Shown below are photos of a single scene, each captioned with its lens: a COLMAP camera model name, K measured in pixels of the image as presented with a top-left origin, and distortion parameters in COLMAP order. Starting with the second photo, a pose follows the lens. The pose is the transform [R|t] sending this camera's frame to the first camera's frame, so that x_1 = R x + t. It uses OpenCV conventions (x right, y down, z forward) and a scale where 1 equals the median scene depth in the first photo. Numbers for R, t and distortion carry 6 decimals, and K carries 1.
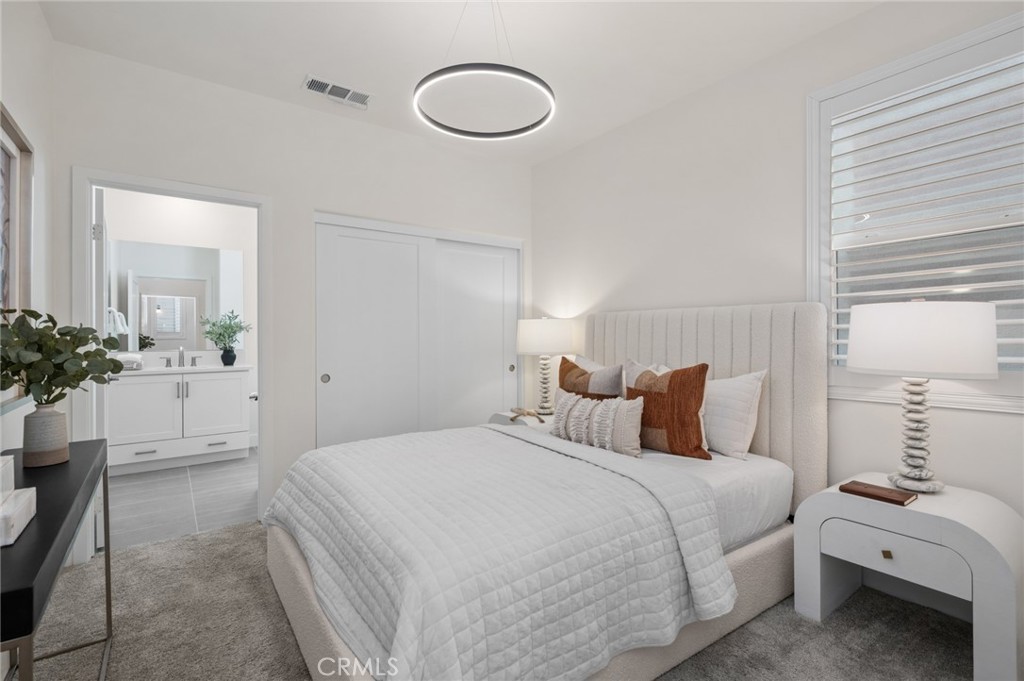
lens RADIAL K [[477.9, 0, 512.8], [0, 477.9, 337.2], [0, 0, 1]] dist [0.000711, -0.000357]
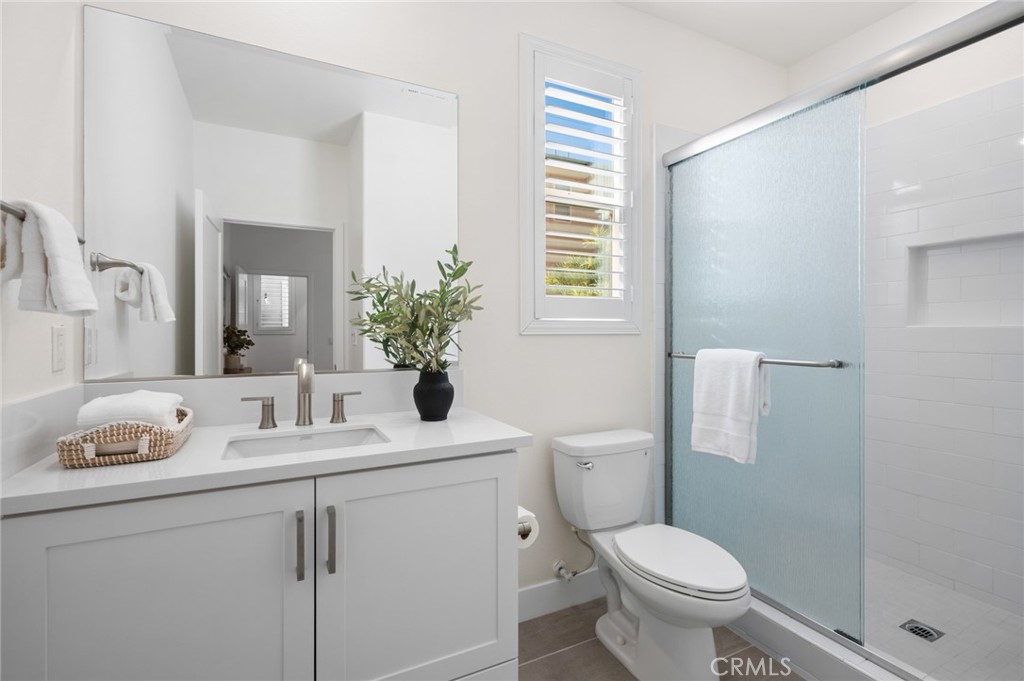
lens RADIAL K [[477.9, 0, 511.1], [0, 477.9, 339.9], [0, 0, 1]] dist [0.000711, -0.000357]
pose [[0.985815, 0.009954, -0.167538, -0.502104], [-0.007641, 0.999866, 0.014448, -0.000985], [0.167660, -0.012963, 0.985760, 0.706175]]
